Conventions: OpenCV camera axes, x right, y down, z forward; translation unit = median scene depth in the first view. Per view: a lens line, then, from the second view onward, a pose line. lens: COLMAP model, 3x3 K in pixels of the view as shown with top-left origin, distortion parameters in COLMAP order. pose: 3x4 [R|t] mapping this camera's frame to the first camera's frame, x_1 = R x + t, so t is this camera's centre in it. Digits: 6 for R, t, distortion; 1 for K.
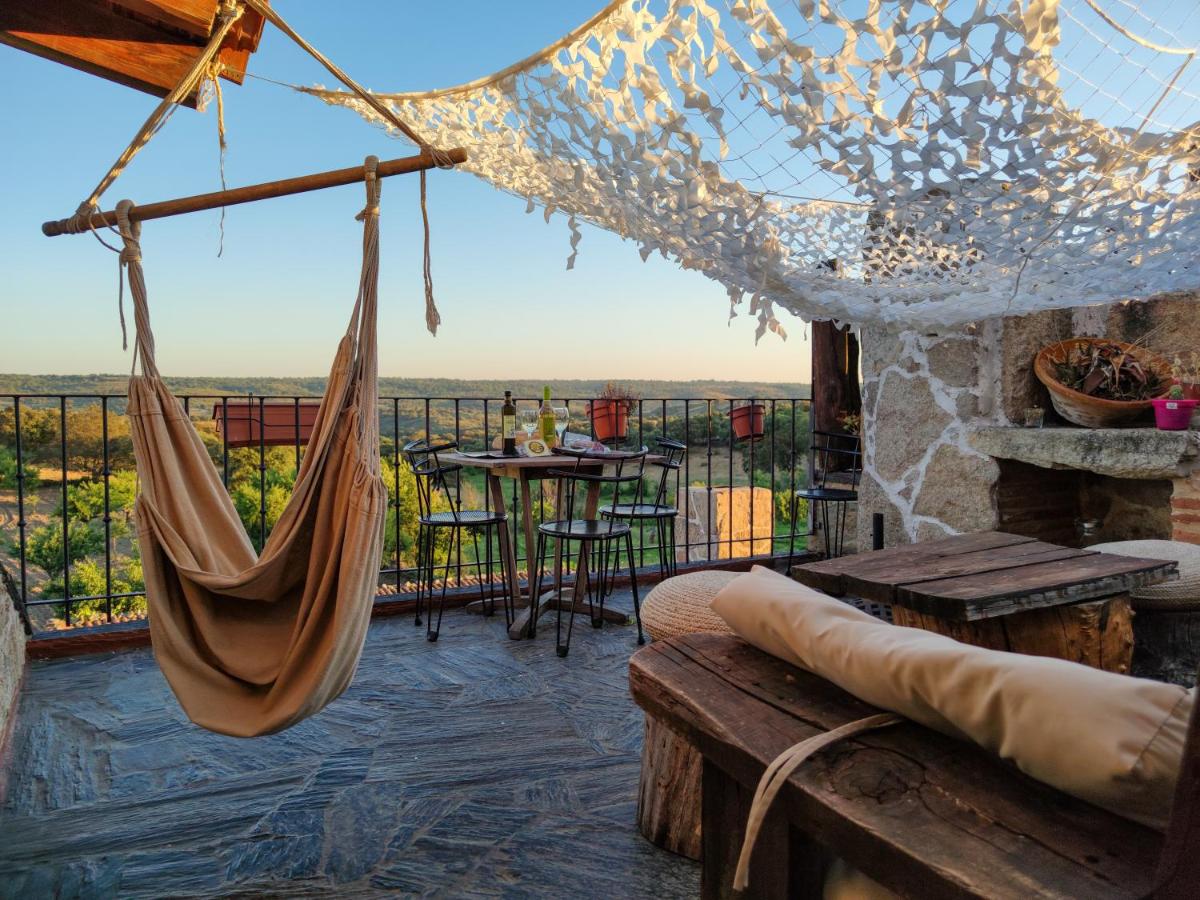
lens RADIAL K [[888.8, 0, 600.0], [0, 888.8, 450.0], [0, 0, 1]] dist [0.117349, -0.134208]
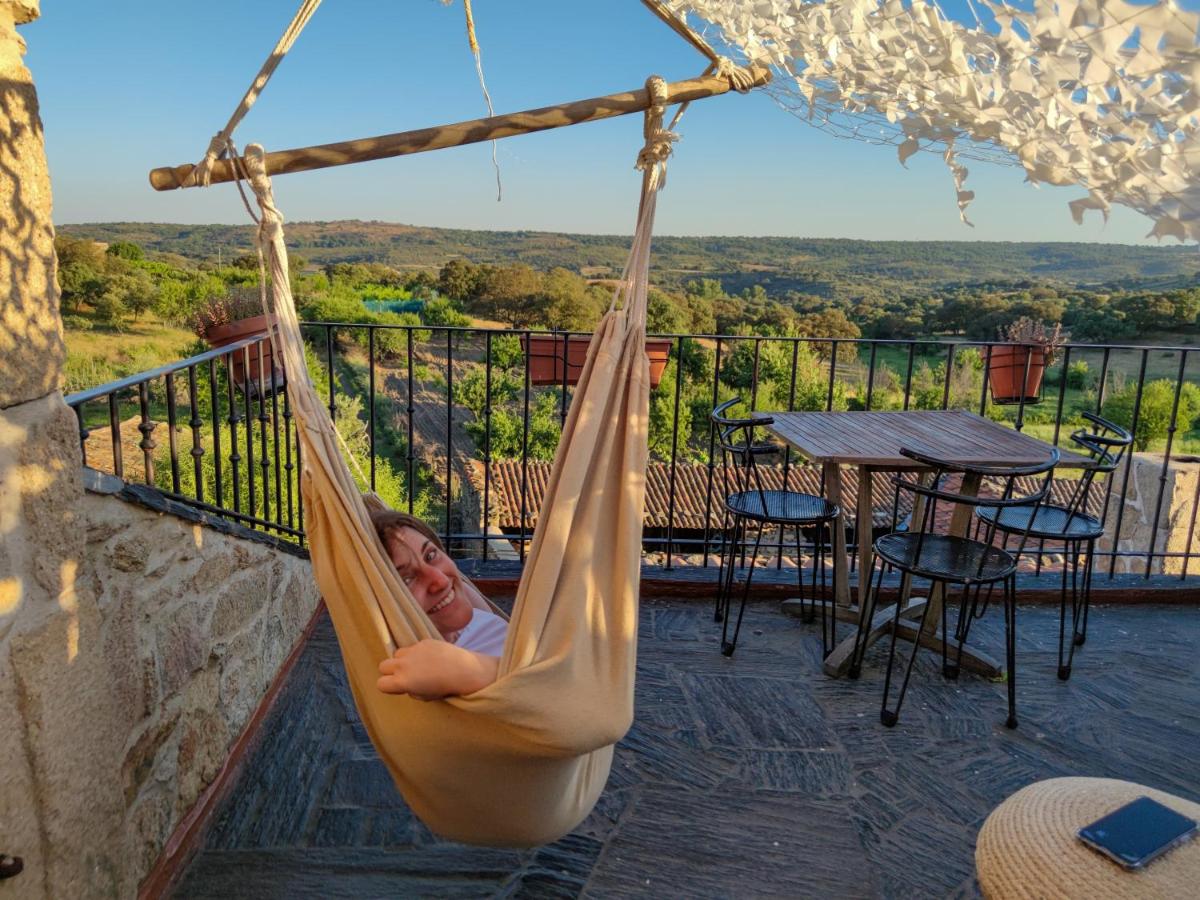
lens RADIAL K [[888.8, 0, 600.0], [0, 888.8, 450.0], [0, 0, 1]] dist [0.117349, -0.134208]
pose [[0.903348, 0.121513, -0.411335, 0.020714], [-0.052336, 0.983091, 0.175479, -0.103399], [0.425703, -0.136991, 0.894433, 0.244121]]
